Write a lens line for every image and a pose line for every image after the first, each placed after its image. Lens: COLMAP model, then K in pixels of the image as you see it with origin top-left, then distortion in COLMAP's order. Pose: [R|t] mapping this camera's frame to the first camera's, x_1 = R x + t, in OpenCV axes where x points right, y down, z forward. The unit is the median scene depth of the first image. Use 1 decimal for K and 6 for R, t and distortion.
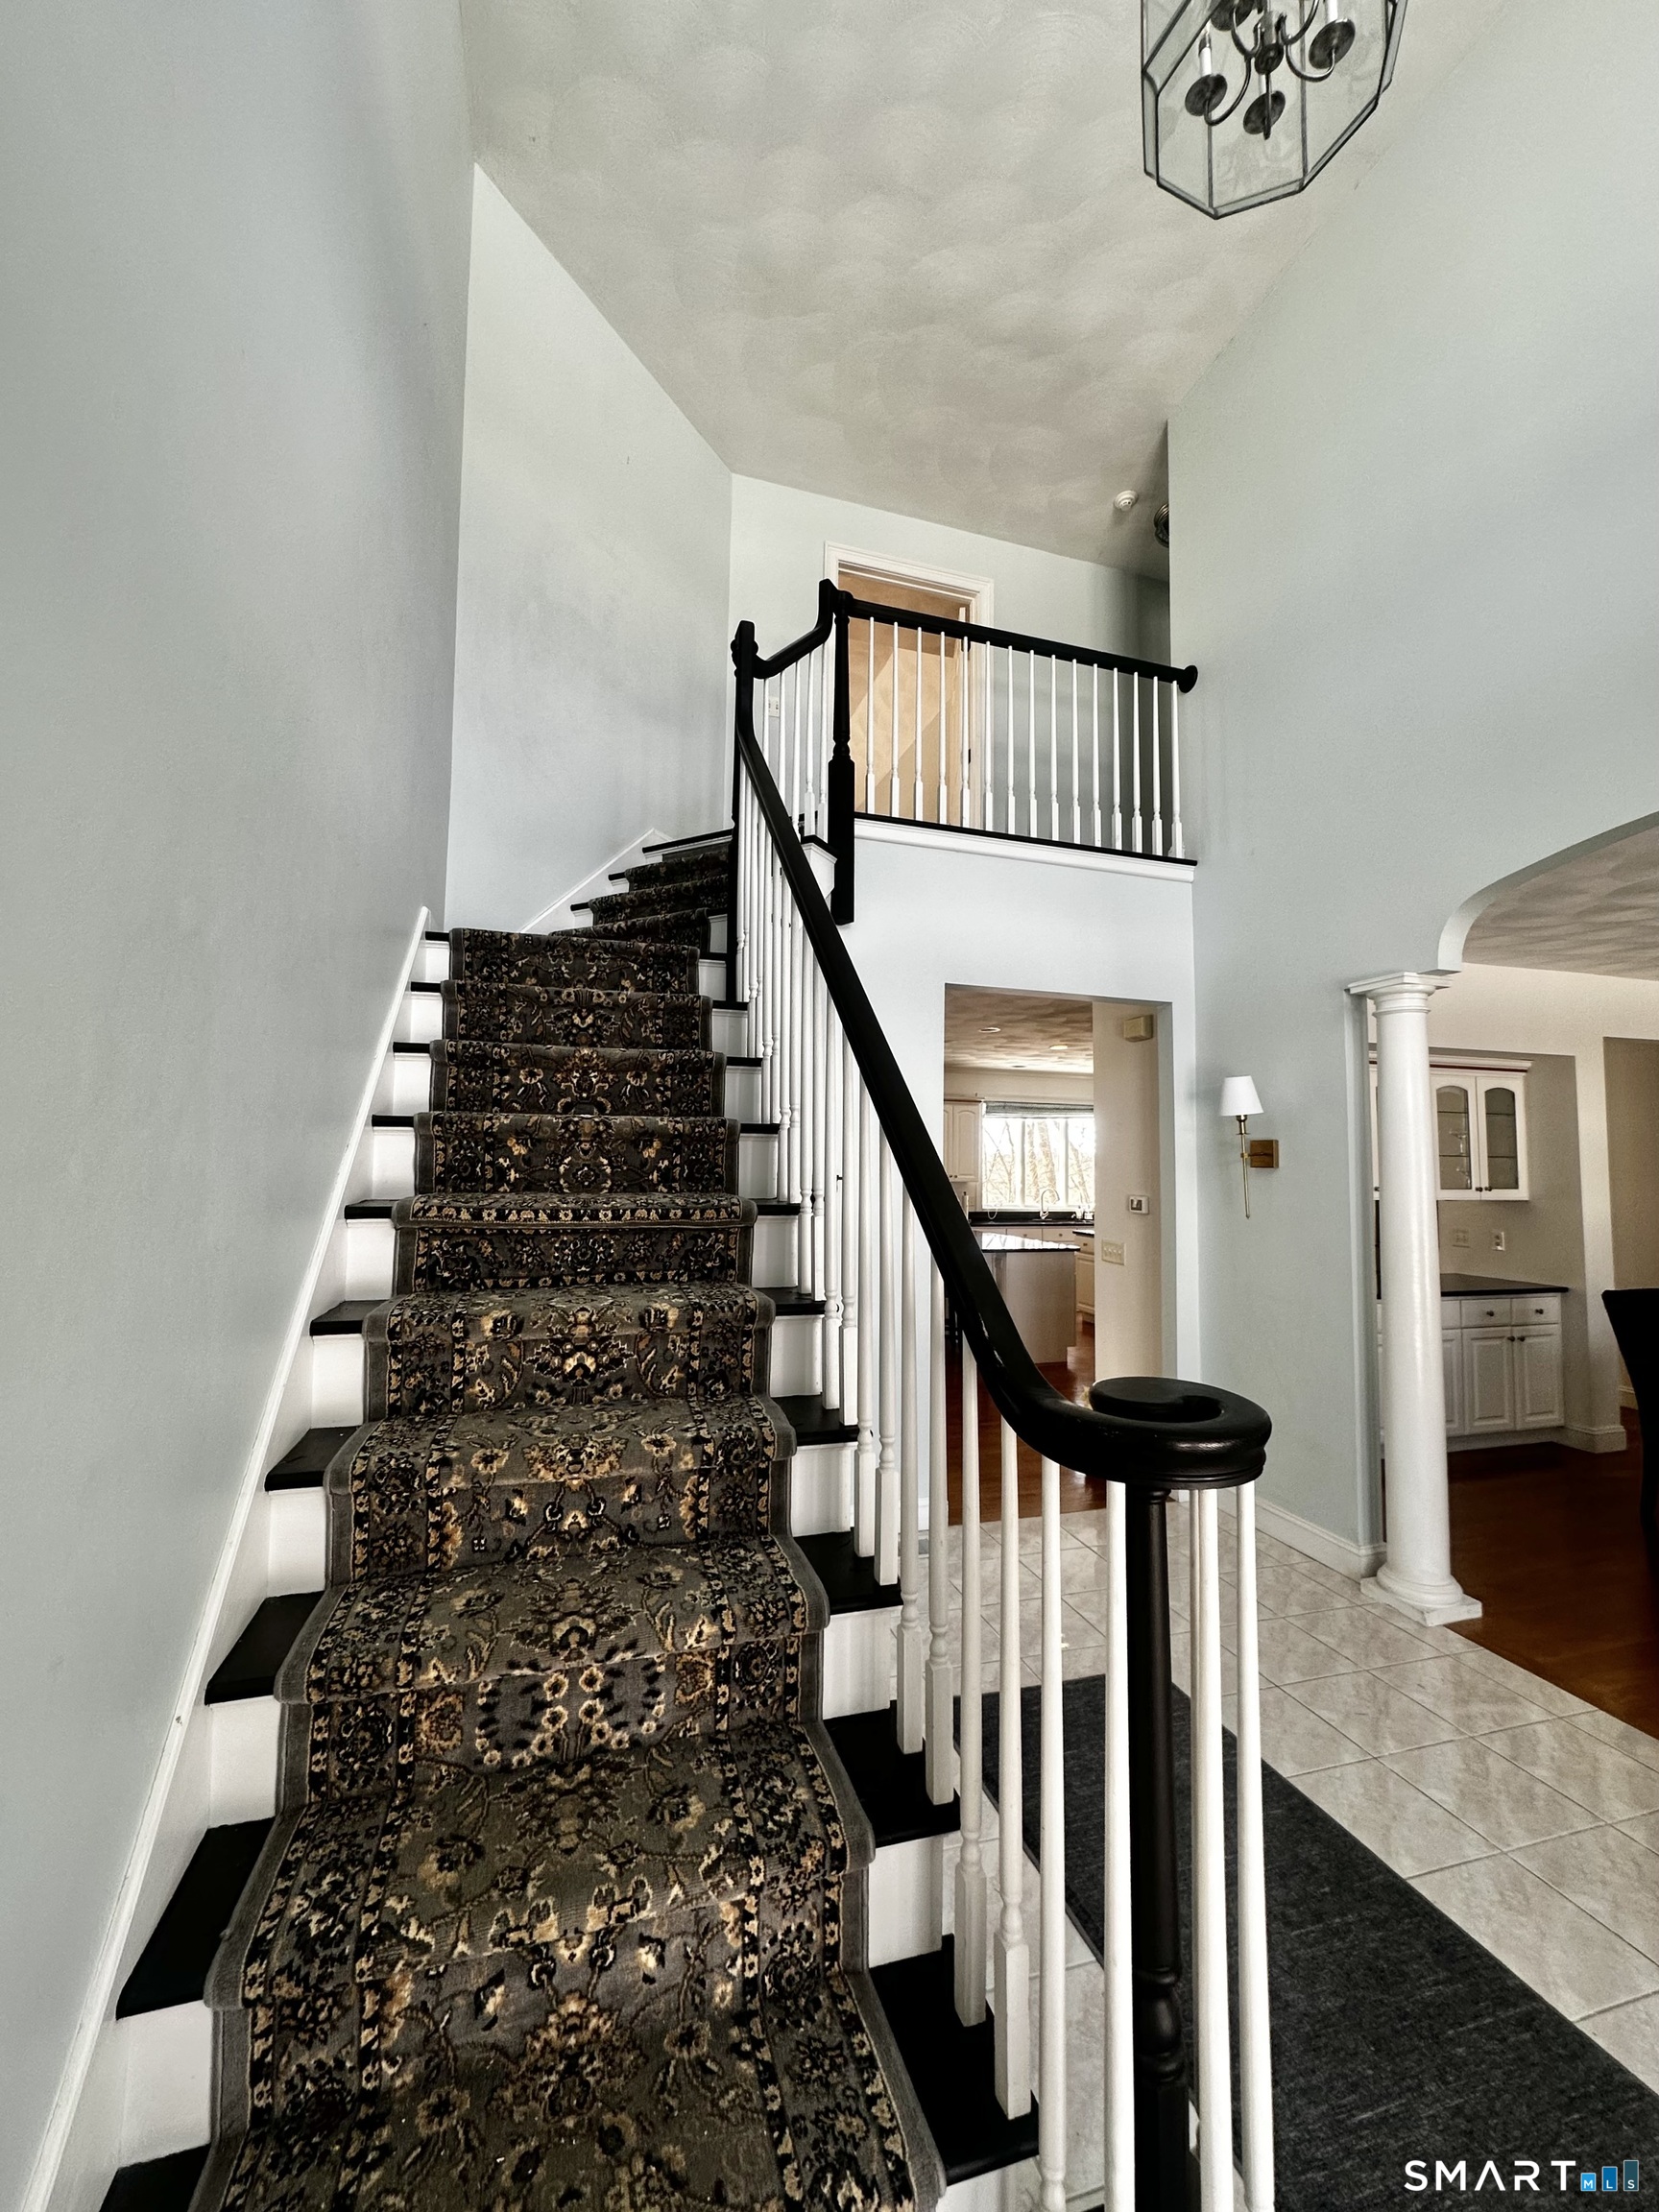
lens RADIAL K [[890.6, 0, 846.4], [0, 890.6, 1113.8], [0, 0, 1]] dist [0.002352, -0.000006]
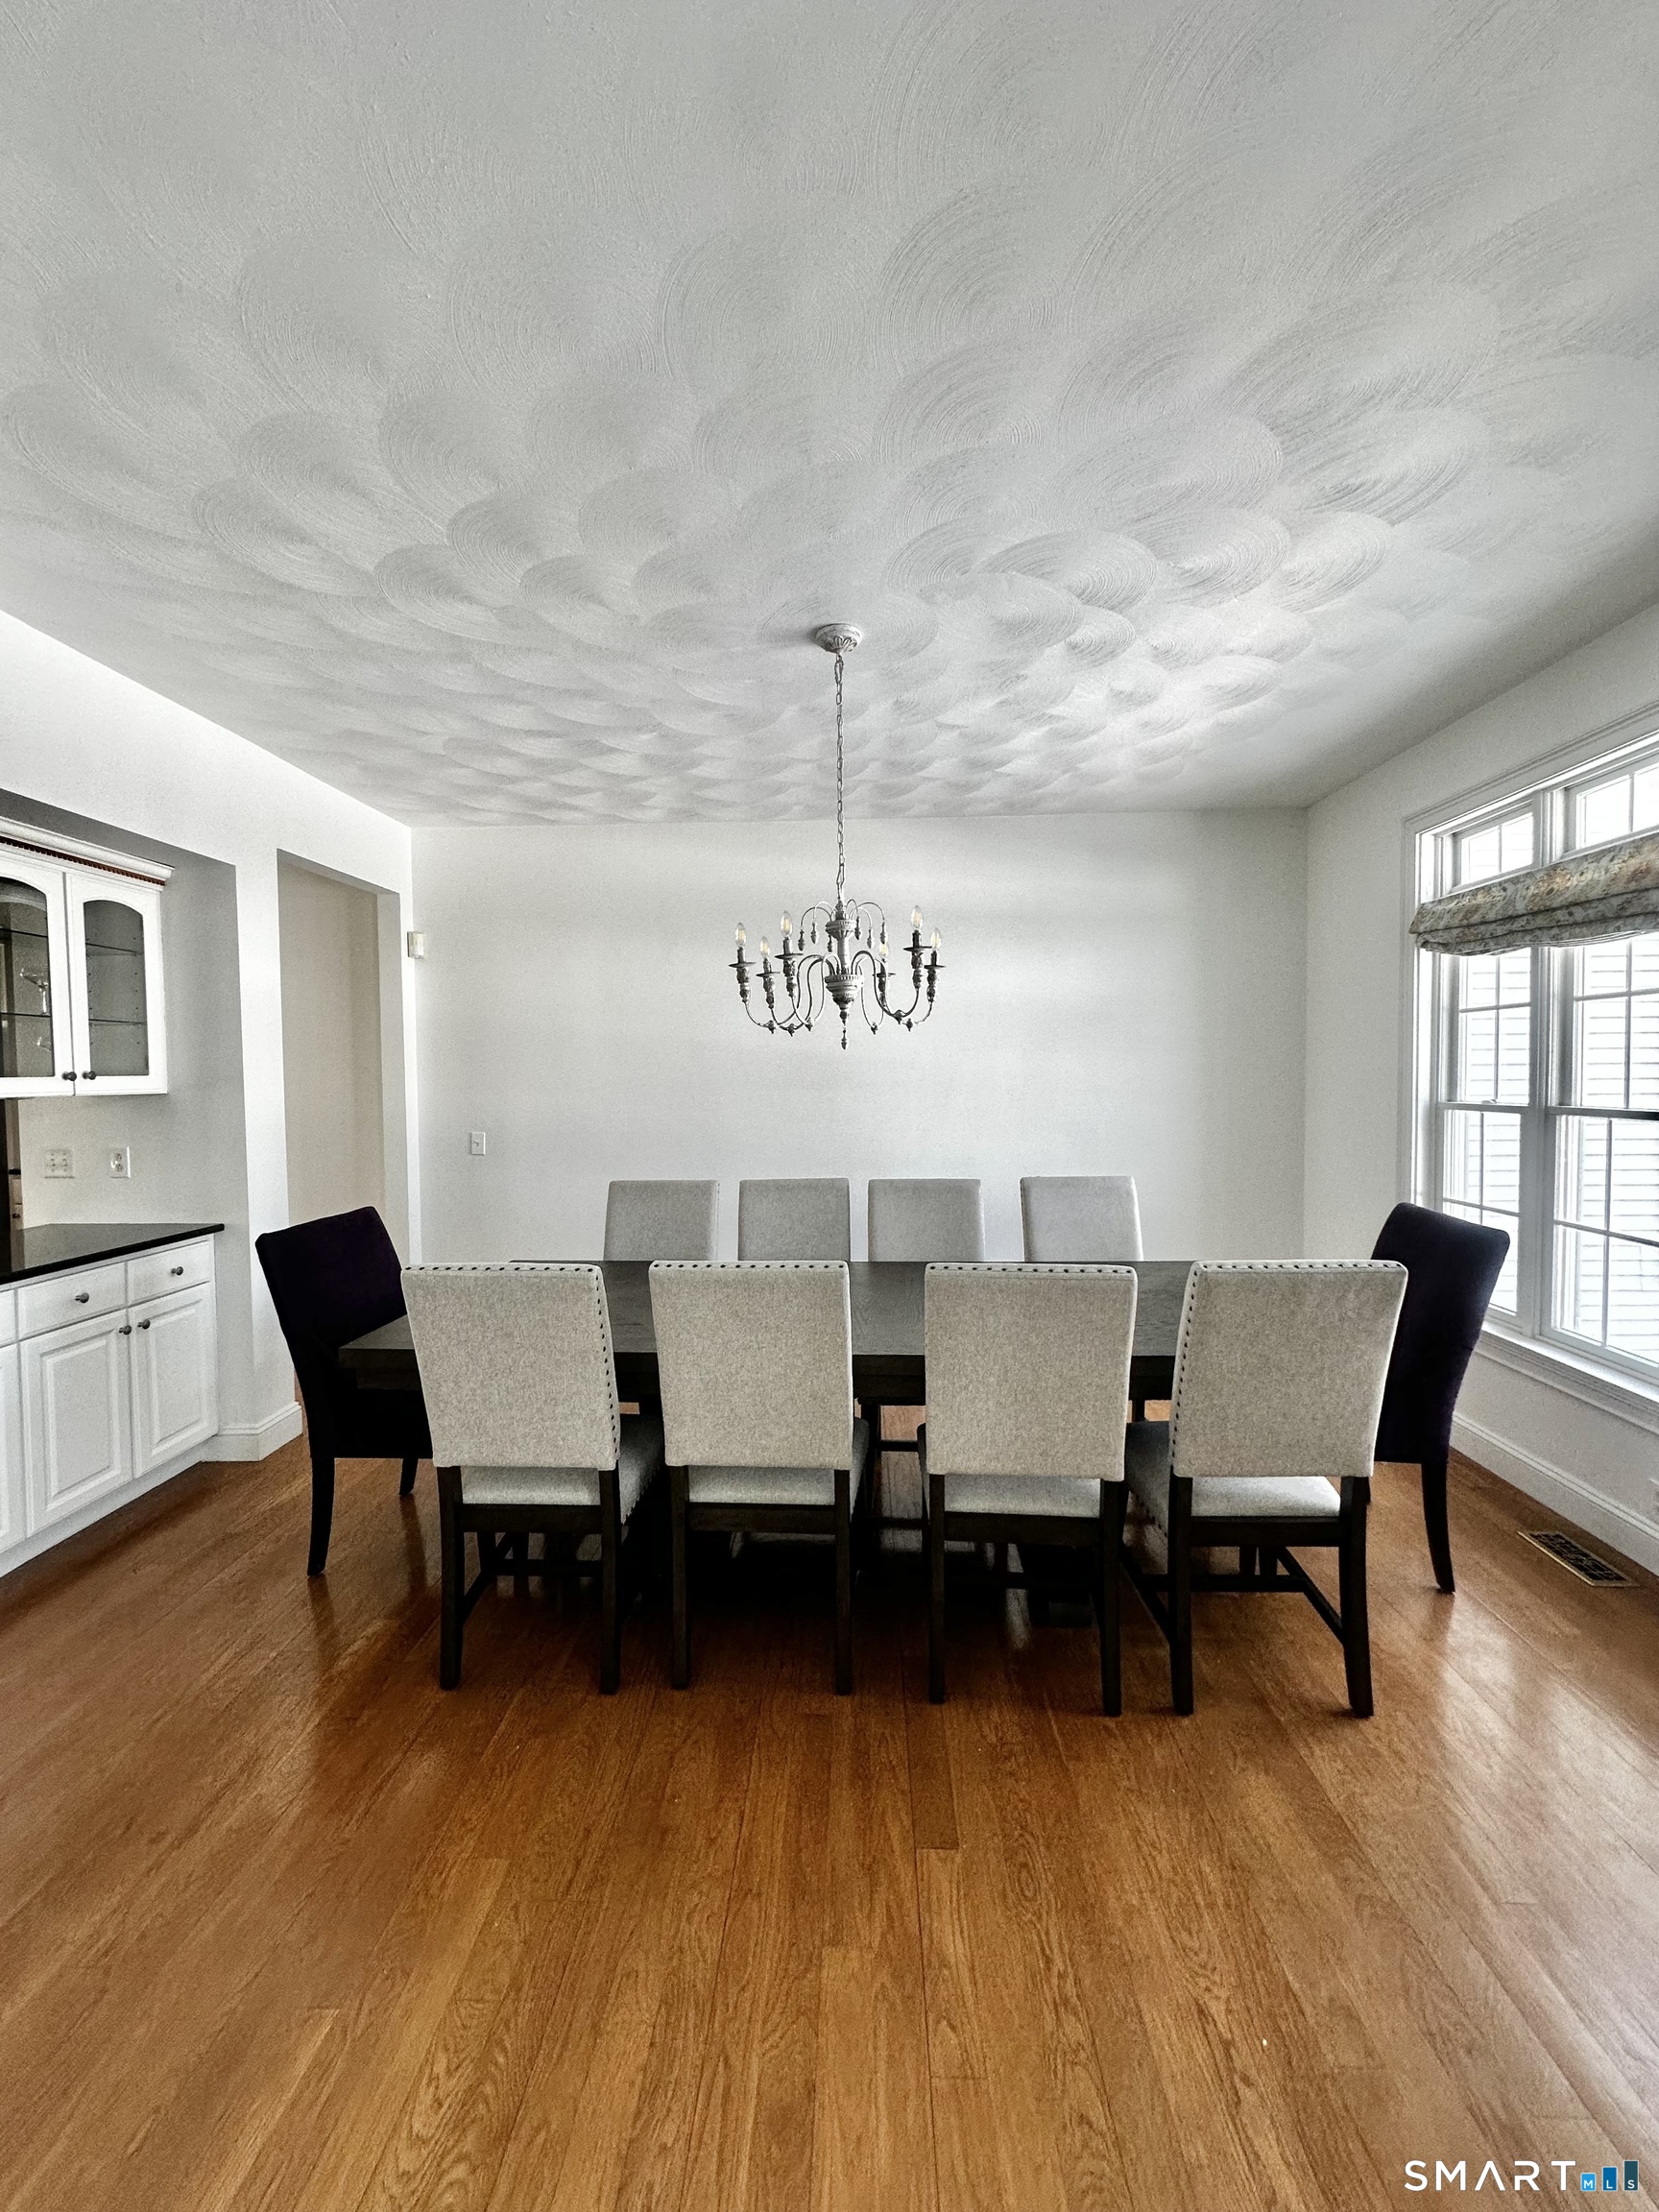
lens RADIAL K [[890.6, 0, 845.9], [0, 890.6, 1107.8], [0, 0, 1]] dist [0.002352, -0.000006]
pose [[0.322941, -0.049130, 0.945143, 0.338416], [-0.051921, 0.996228, 0.069526, 0.040237], [-0.944994, -0.071525, 0.319172, 0.362400]]
